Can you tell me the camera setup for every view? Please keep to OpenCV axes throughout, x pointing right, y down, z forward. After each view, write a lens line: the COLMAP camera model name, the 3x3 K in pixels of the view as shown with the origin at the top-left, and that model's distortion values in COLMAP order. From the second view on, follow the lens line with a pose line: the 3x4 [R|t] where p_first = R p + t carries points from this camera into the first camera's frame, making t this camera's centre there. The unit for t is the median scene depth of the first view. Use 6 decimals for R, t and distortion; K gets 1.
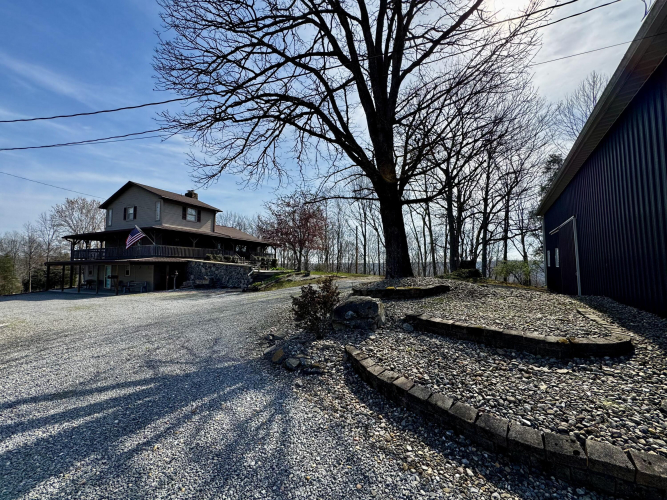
lens RADIAL K [[266.8, 0, 333.5], [0, 266.8, 250.0], [0, 0, 1]] dist [0.000316, 0.000025]
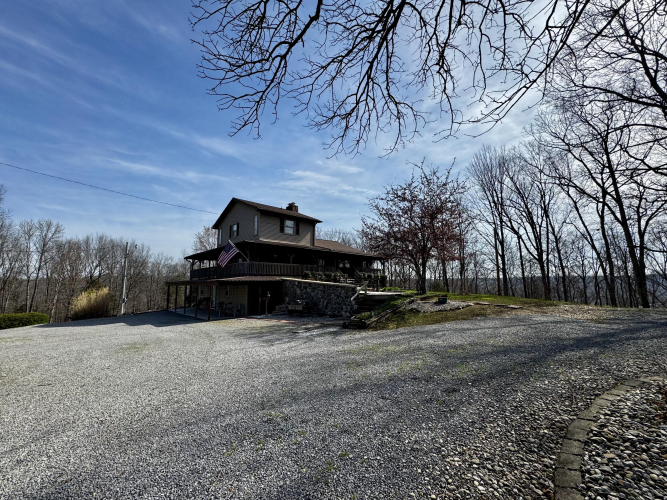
lens RADIAL K [[266.9, 0, 333.2], [0, 266.9, 248.5], [0, 0, 1]] dist [-0.001768, 0.000247]
pose [[0.925199, -0.052801, -0.375791, -0.070706], [0.028384, 0.997128, -0.070221, 0.005563], [0.378419, 0.054302, 0.924040, 0.247291]]
